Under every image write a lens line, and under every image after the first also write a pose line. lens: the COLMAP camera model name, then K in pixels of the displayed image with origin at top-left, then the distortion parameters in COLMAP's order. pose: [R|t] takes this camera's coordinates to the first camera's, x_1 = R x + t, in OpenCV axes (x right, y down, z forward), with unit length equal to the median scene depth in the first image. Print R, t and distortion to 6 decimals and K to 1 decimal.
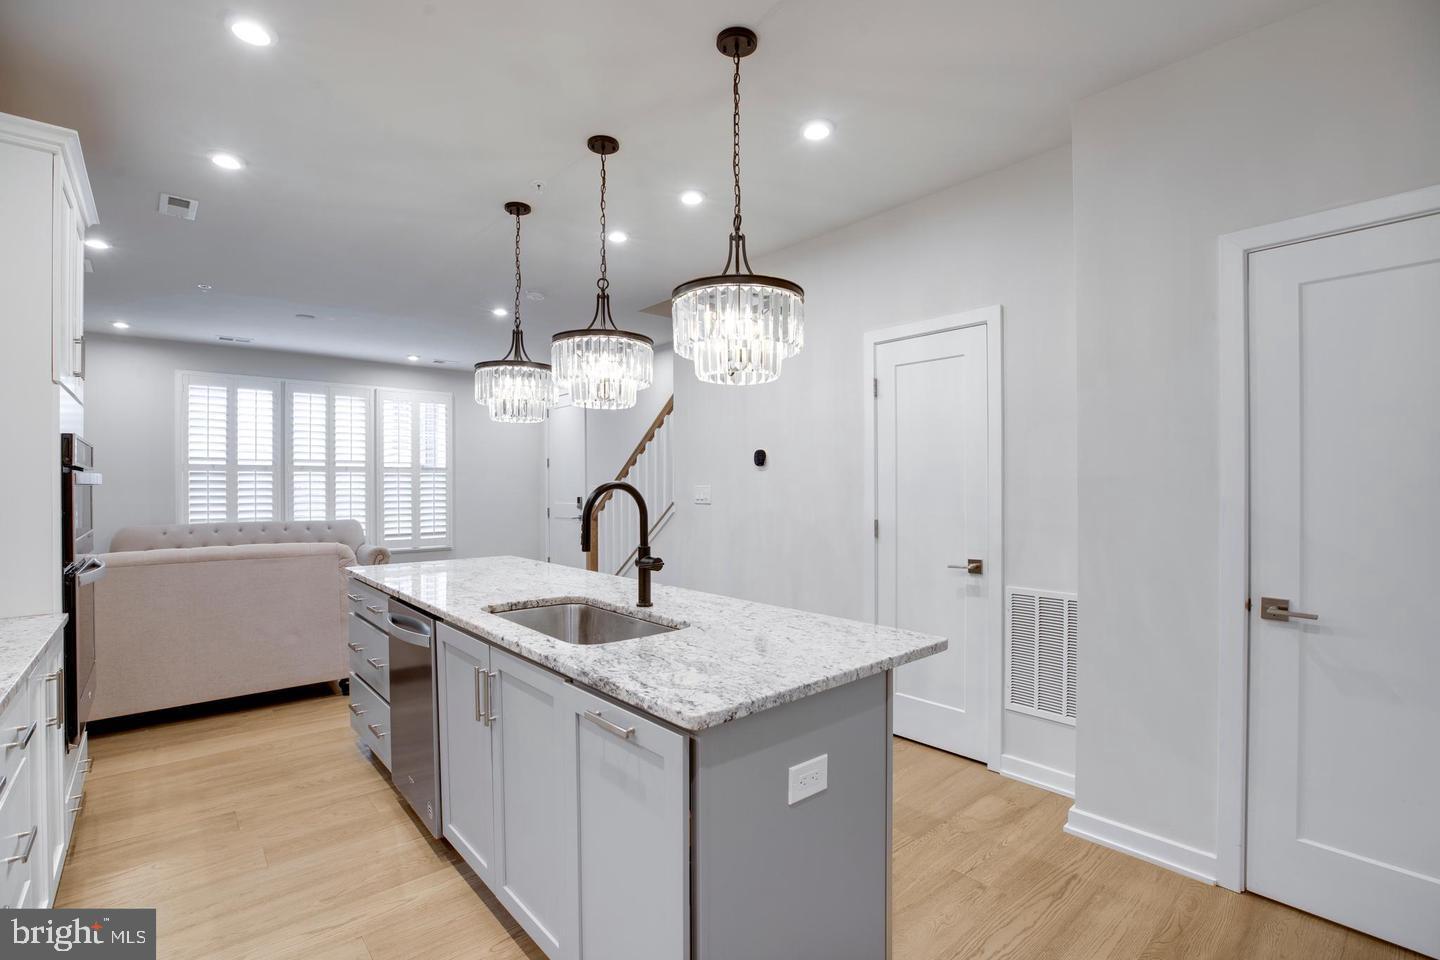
lens RADIAL K [[660.3, 0, 724.0], [0, 660.3, 485.4], [0, 0, 1]] dist [-0.045394, 0.013001]
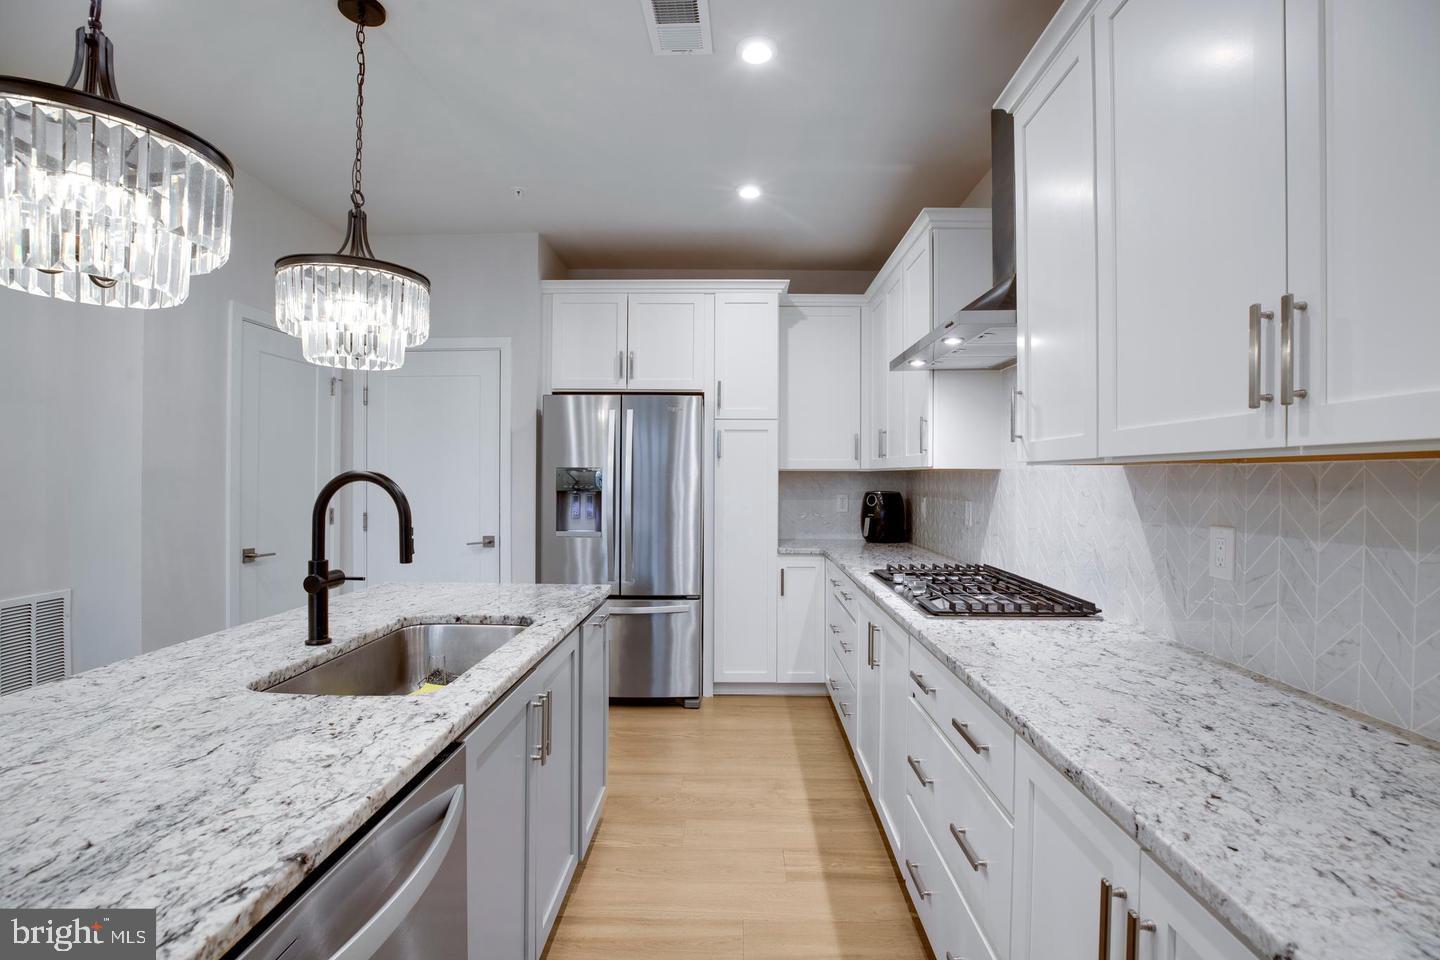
lens RADIAL K [[666.1, 0, 722.7], [0, 666.1, 479.3], [0, 0, 1]] dist [-0.048012, 0.011252]
pose [[-0.739754, -0.003062, 0.672871, -0.910031], [-0.001760, 0.999995, 0.002616, 0.000362], [-0.672876, 0.000751, -0.739755, 1.206849]]
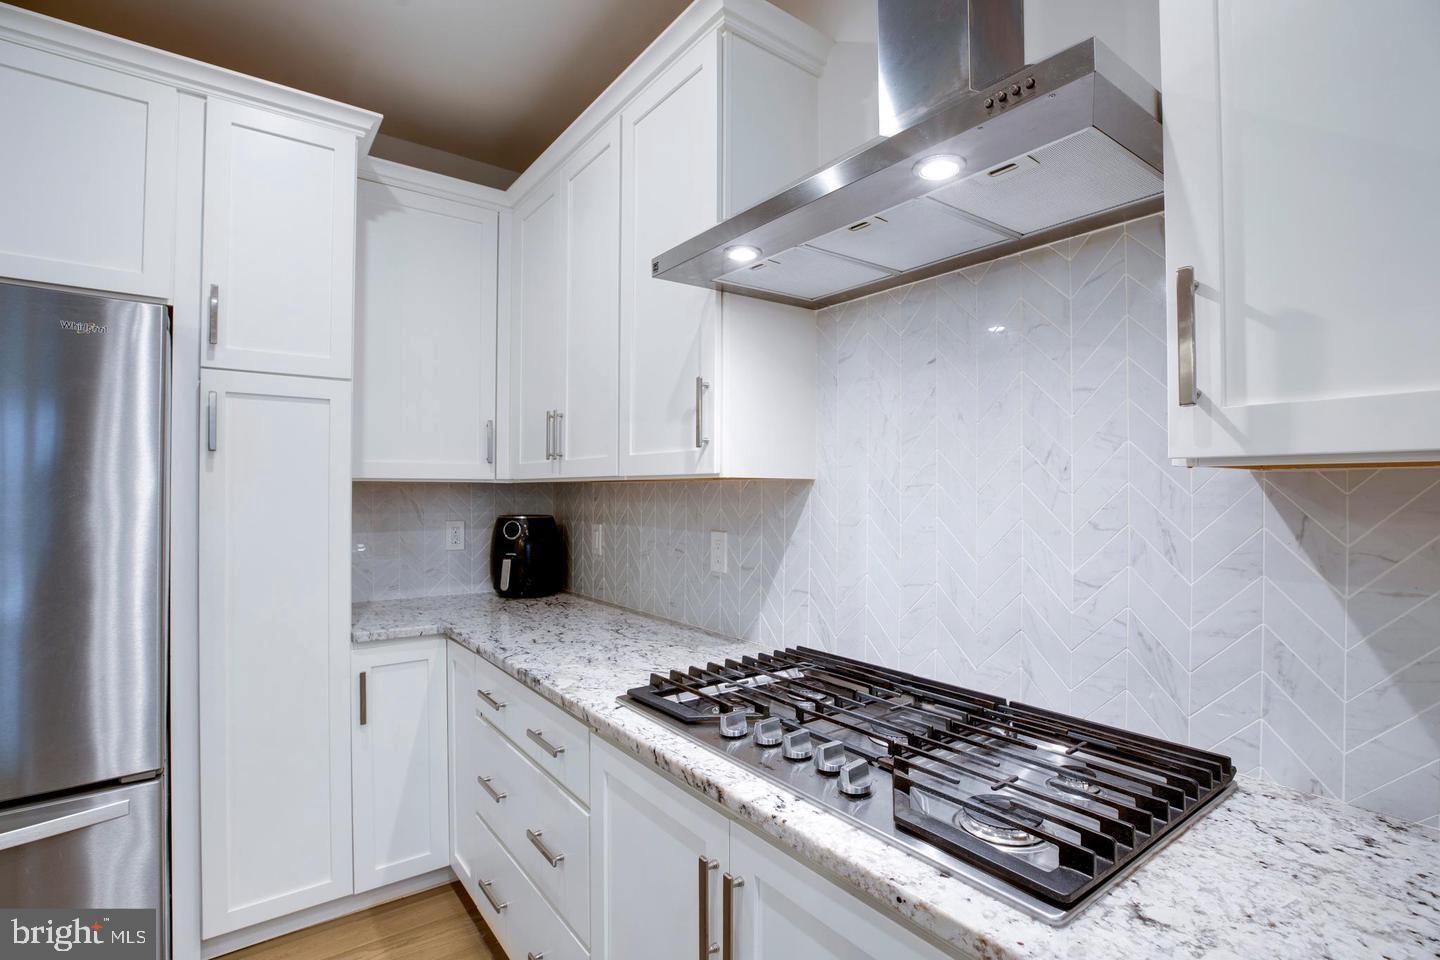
lens RADIAL K [[683.4, 0, 723.9], [0, 683.4, 488.2], [0, 0, 1]] dist [-0.046222, 0.009889]
pose [[-0.997485, 0.000485, 0.070870, -0.401267], [0.000061, 0.999982, -0.005986, -0.001802], [-0.070872, -0.005967, -0.997468, 0.680011]]
